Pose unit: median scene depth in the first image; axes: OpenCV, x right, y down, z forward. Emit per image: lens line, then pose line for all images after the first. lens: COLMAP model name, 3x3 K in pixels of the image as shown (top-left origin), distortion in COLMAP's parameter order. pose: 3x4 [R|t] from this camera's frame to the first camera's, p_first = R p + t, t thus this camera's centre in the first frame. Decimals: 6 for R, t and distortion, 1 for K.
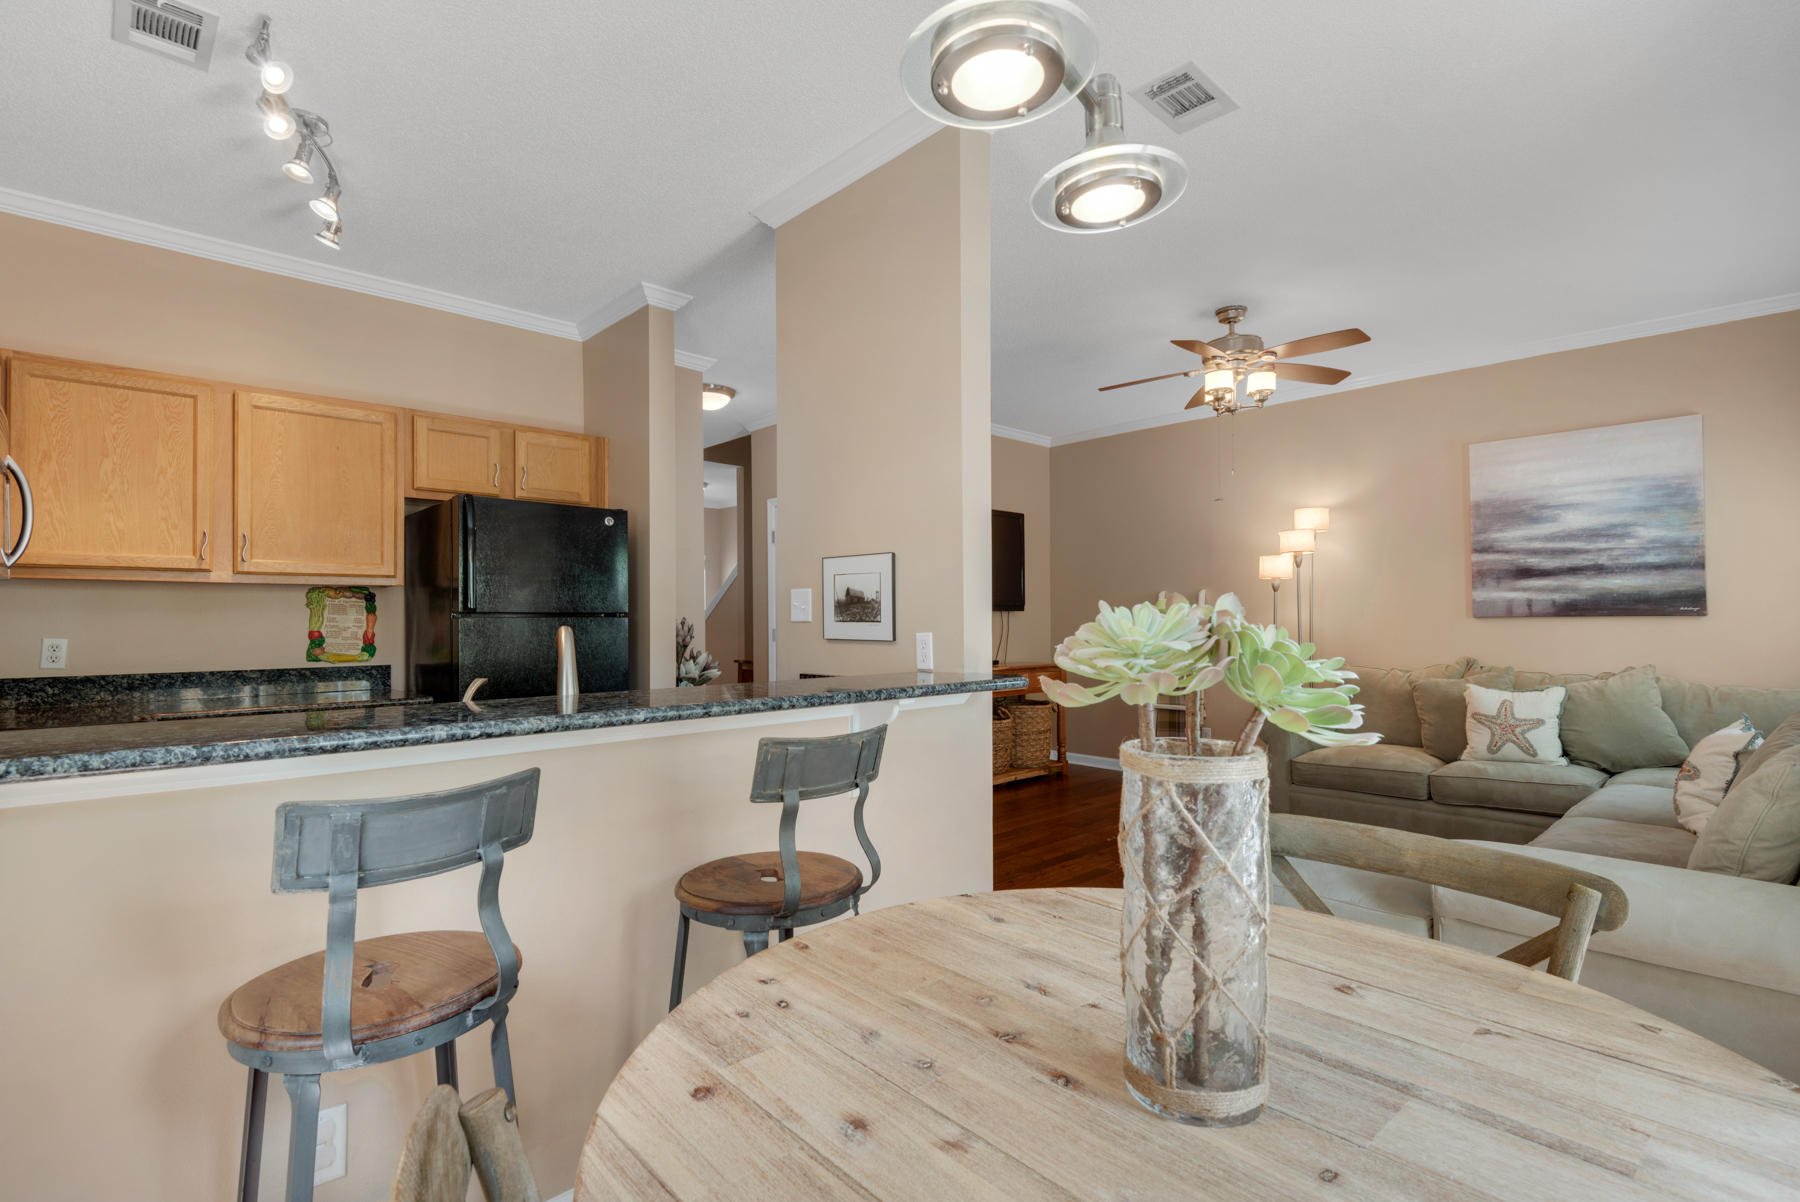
lens RADIAL K [[854.1, 0, 914.4], [0, 854.1, 604.6], [0, 0, 1]] dist [0.010169, -0.007550]
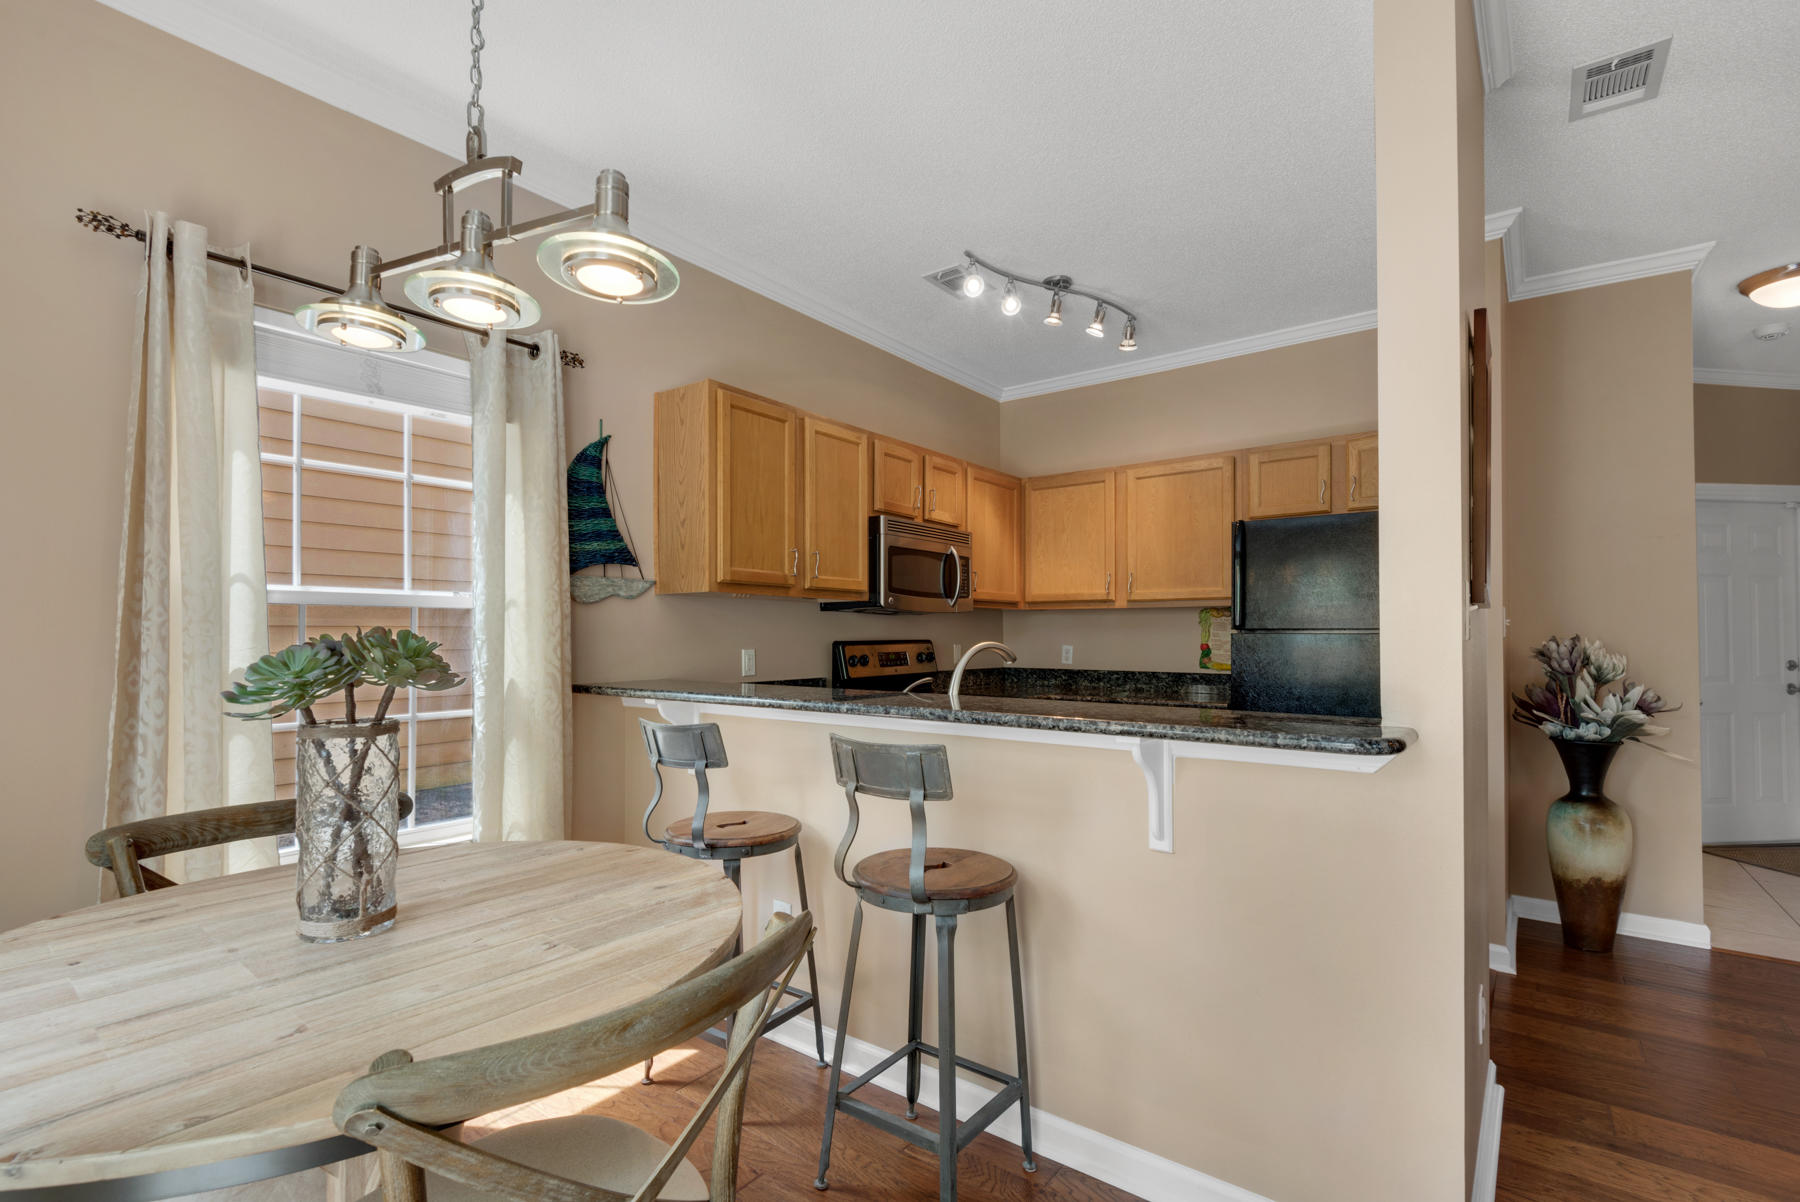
lens RADIAL K [[816.1, 0, 867.7], [0, 816.1, 615.6], [0, 0, 1]] dist [0.021629, -0.013309]
pose [[0.130373, -0.016678, -0.991325, 0.338303], [0.015463, 0.999771, -0.014786, 0.000122], [0.991344, -0.013402, 0.130601, 0.292785]]
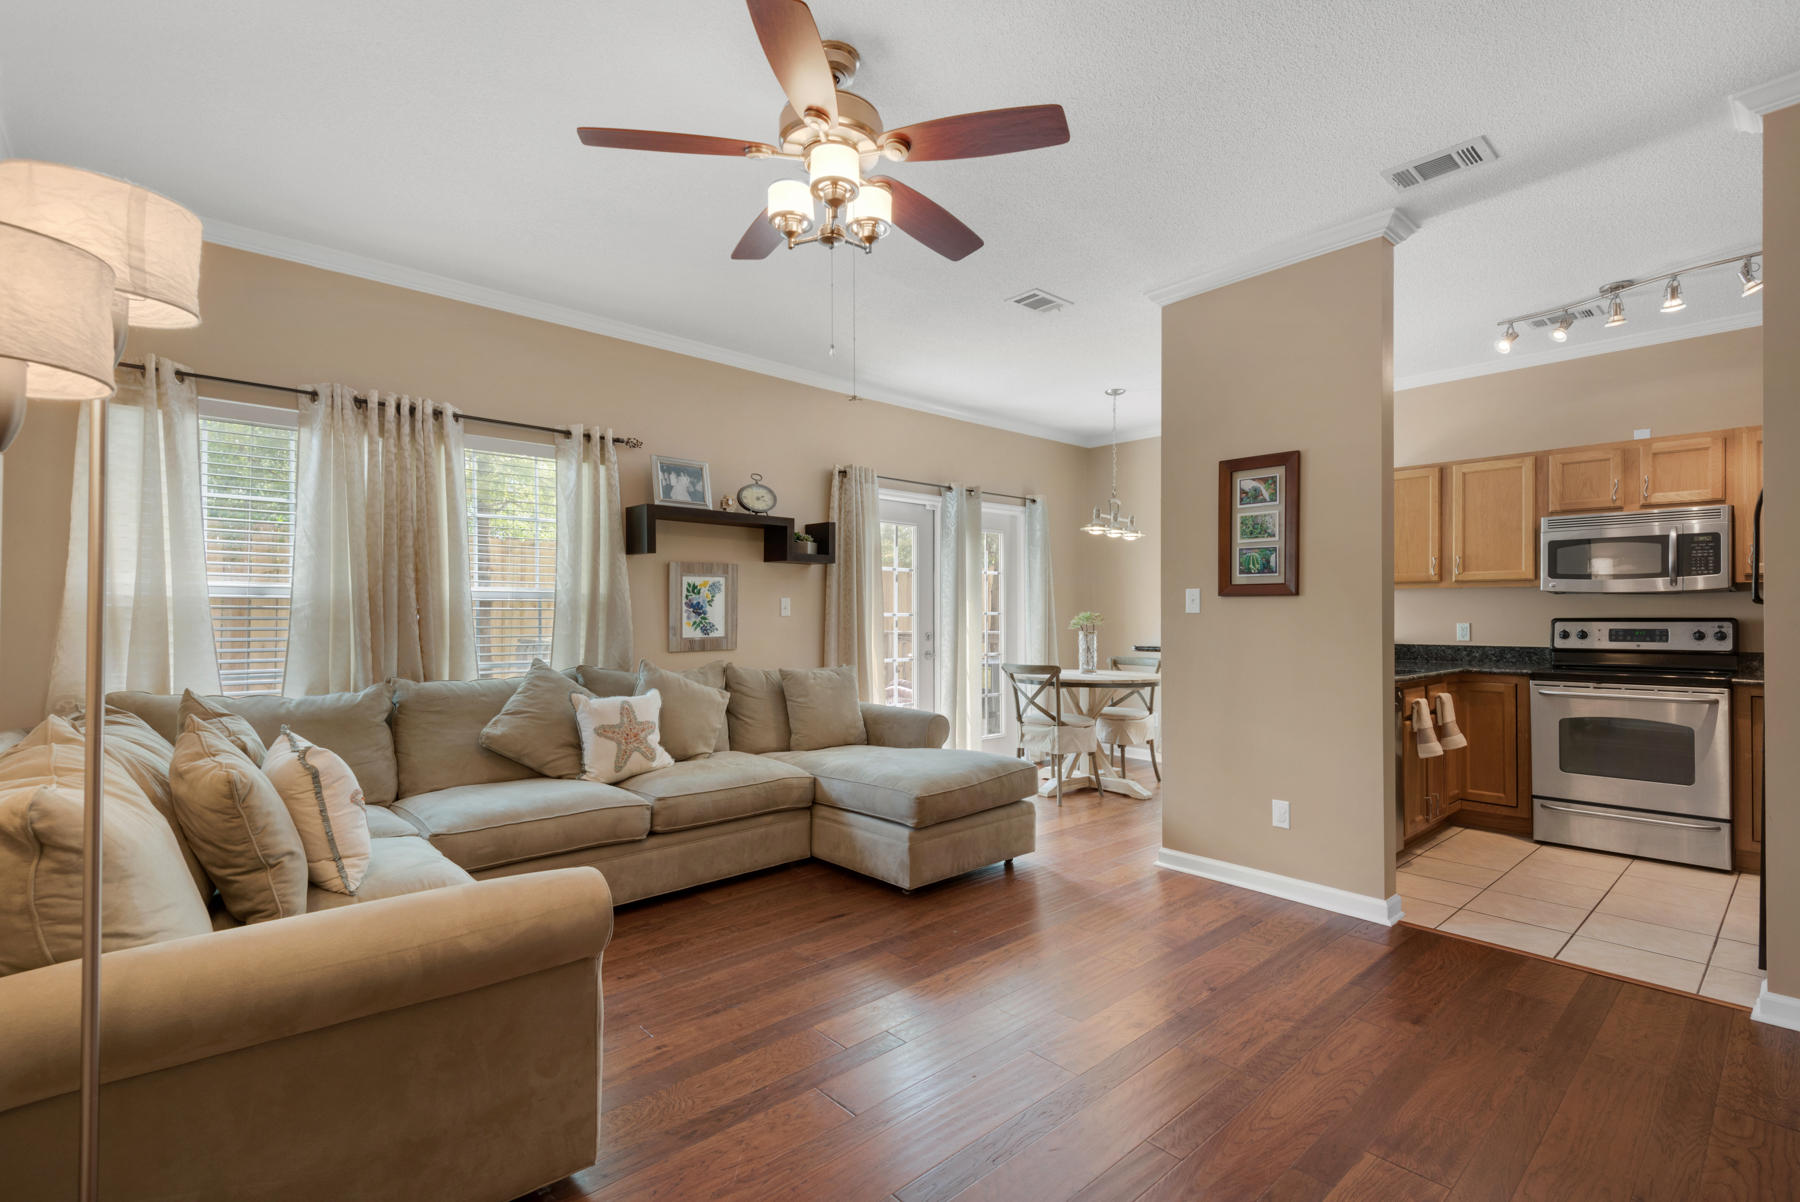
lens RADIAL K [[816.1, 0, 911.1], [0, 816.1, 610.3], [0, 0, 1]] dist [0.021629, -0.013309]
pose [[-0.999877, 0.005080, 0.014825, 0.301689], [0.004674, 0.999615, -0.027335, 0.029966], [-0.014959, -0.027263, -0.999516, 1.497730]]
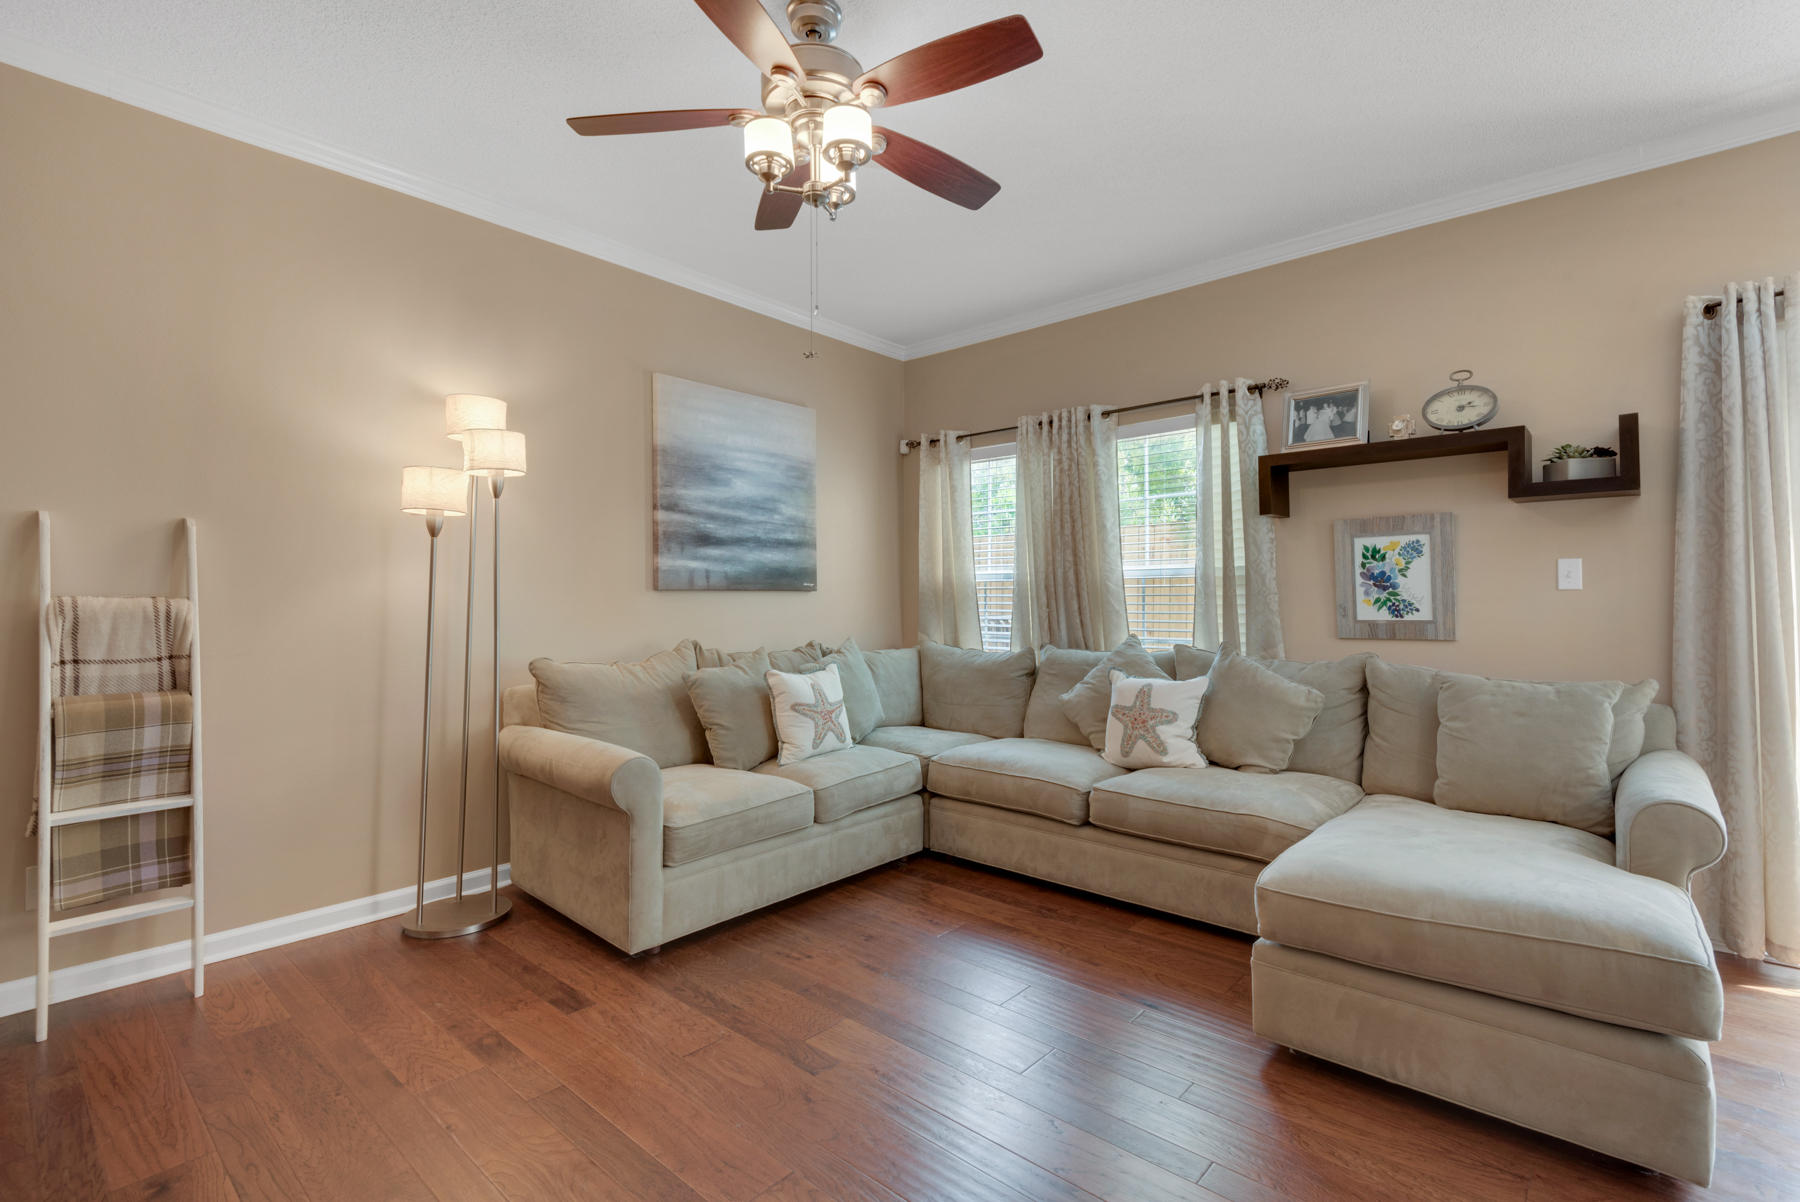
lens RADIAL K [[816.1, 0, 894.0], [0, 816.1, 591.3], [0, 0, 1]] dist [0.021629, -0.013309]
pose [[-0.084170, 0.015644, 0.996329, -0.143655], [-0.017806, 0.999693, -0.017201, 0.029362], [-0.996292, -0.019189, -0.083866, 0.971362]]
